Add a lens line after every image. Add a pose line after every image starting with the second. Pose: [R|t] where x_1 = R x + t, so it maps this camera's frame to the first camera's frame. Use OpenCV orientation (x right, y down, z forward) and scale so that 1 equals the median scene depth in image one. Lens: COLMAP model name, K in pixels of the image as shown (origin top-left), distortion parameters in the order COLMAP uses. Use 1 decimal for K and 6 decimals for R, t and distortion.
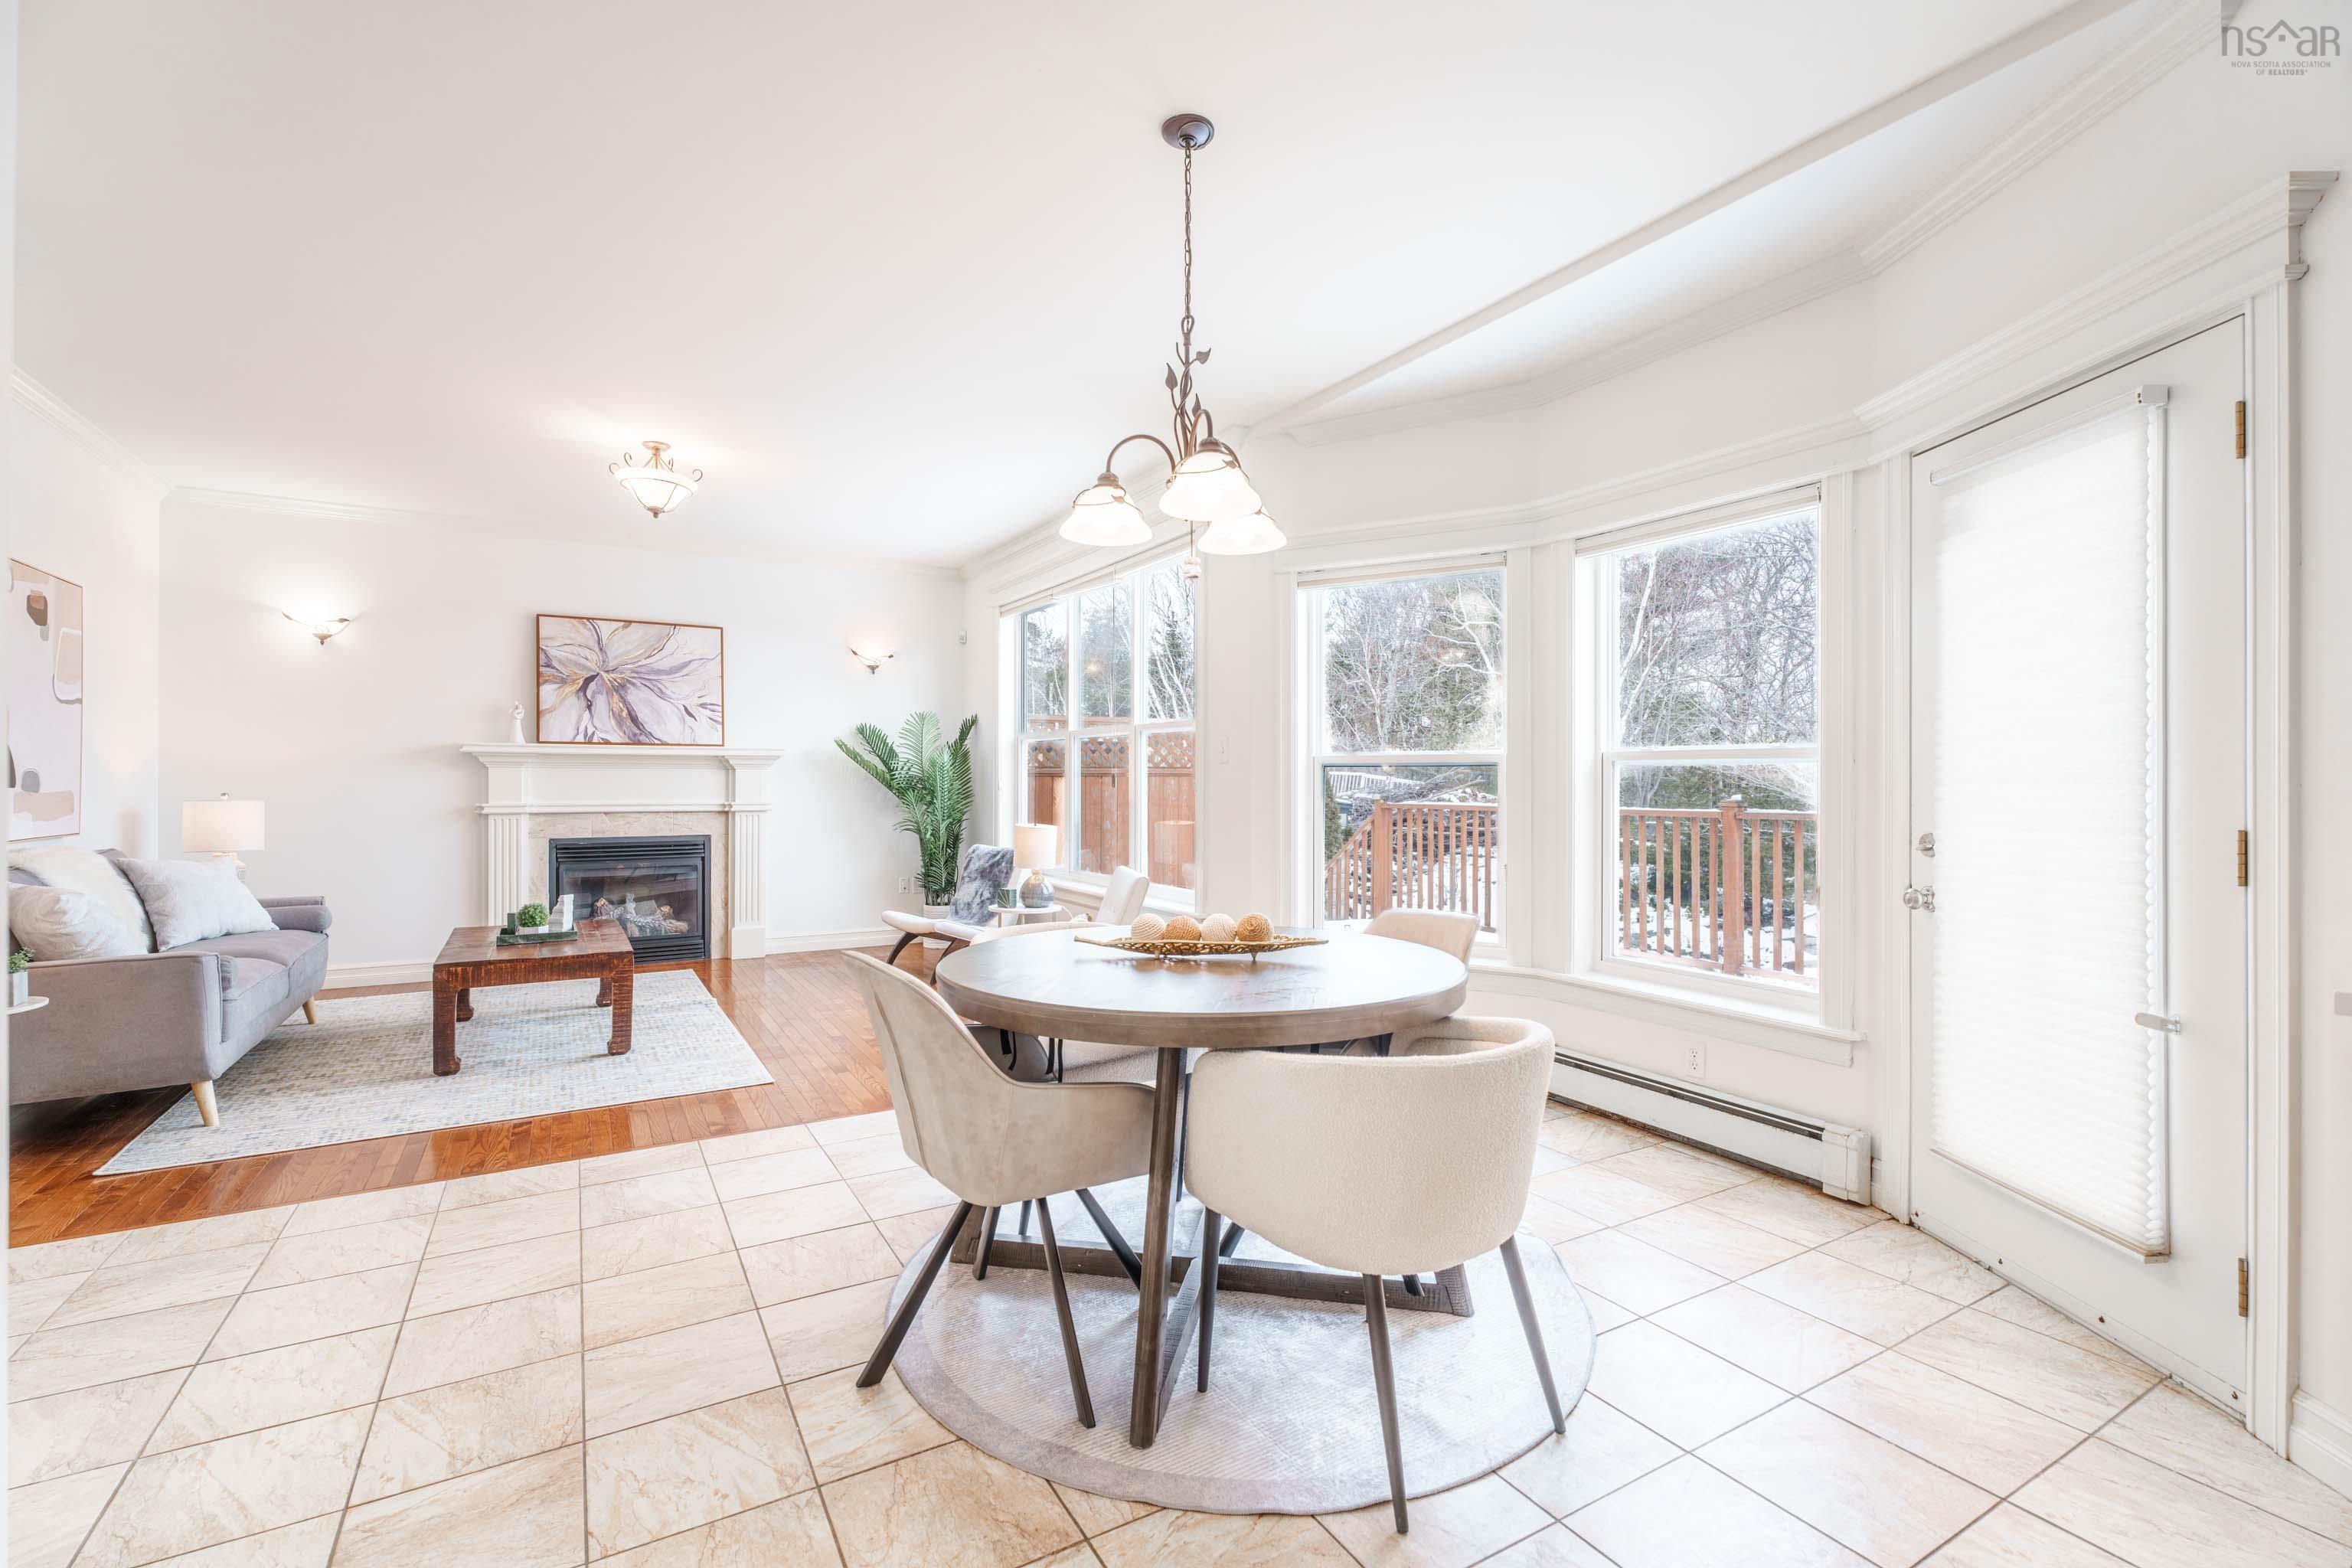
lens RADIAL K [[1060.2, 0, 1182.8], [0, 1060.2, 786.3], [0, 0, 1]] dist [0.003564, 0.000057]
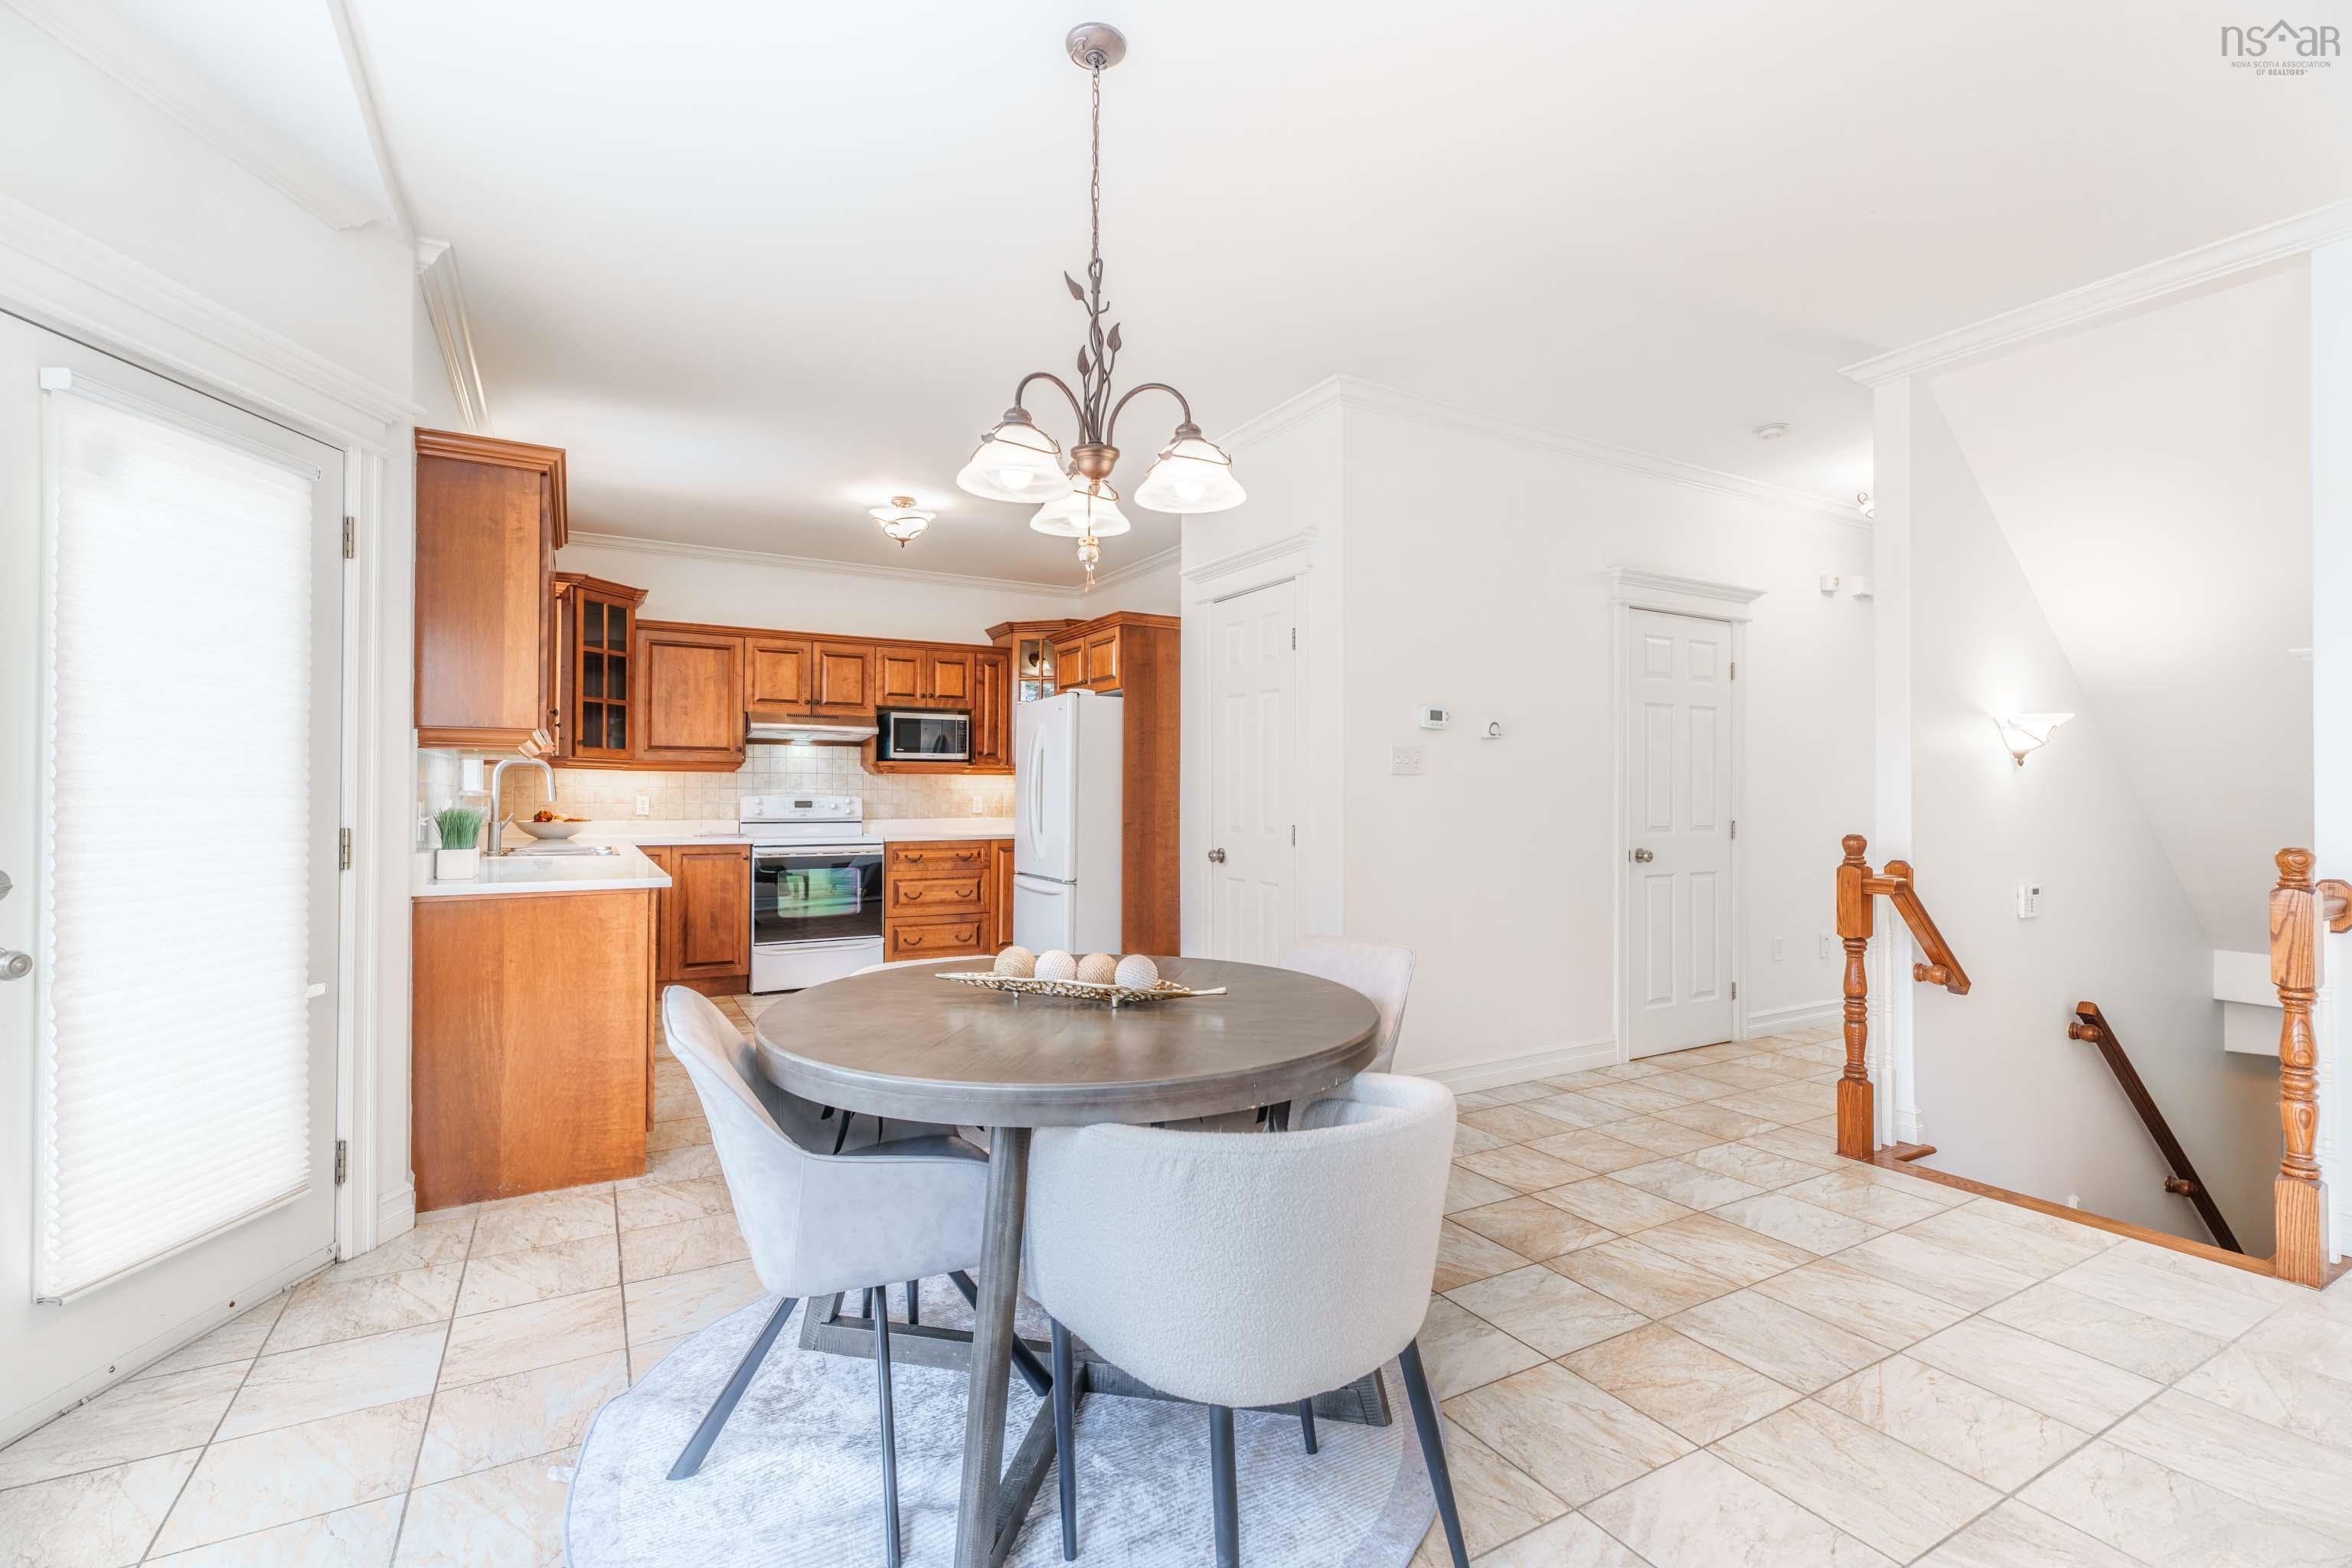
lens RADIAL K [[1051.3, 0, 1178.0], [0, 1051.3, 789.6], [0, 0, 1]] dist [0.002759, -0.000505]
pose [[-0.999912, -0.004603, 0.012433, -0.031247], [-0.004596, 0.999989, 0.000600, -0.004651], [-0.012435, 0.000543, -0.999923, 0.773002]]
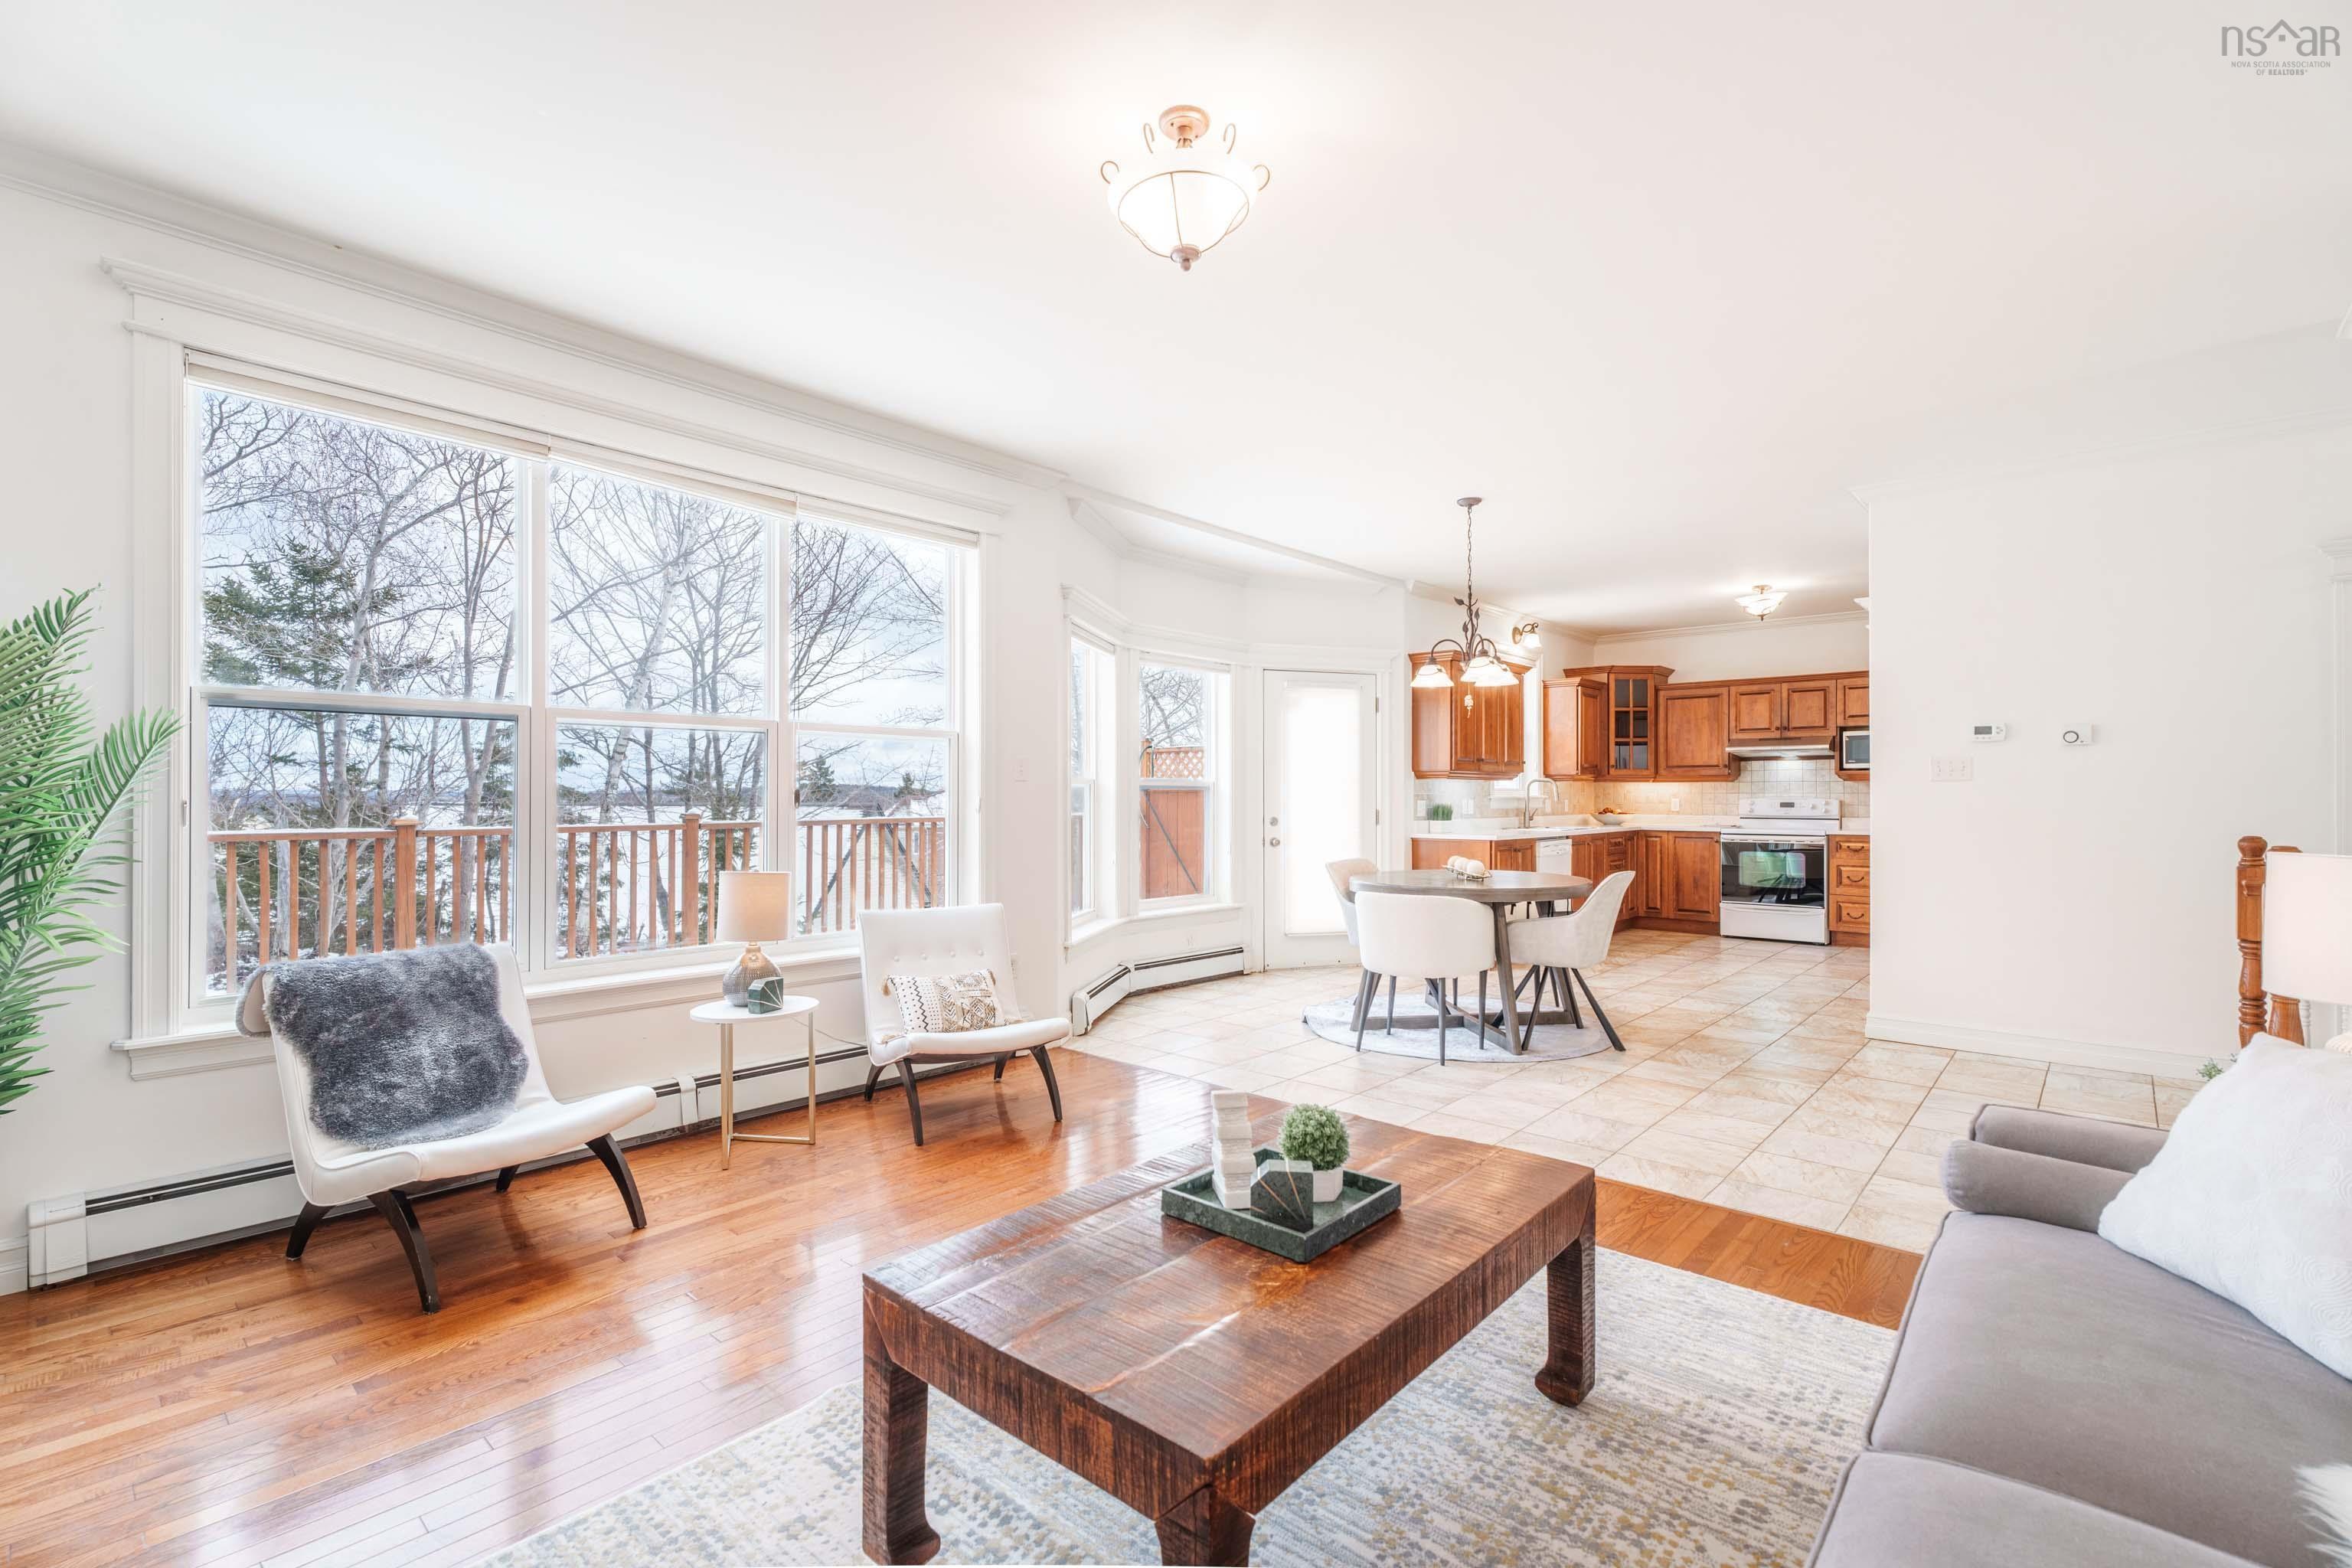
lens RADIAL K [[1051.3, 0, 1178.0], [0, 1051.3, 789.6], [0, 0, 1]] dist [0.002759, -0.000505]
pose [[-0.304297, 0.003415, 0.952571, -0.780793], [0.004252, 0.999988, -0.002227, -0.008385], [-0.952568, 0.003373, -0.304308, 0.929002]]
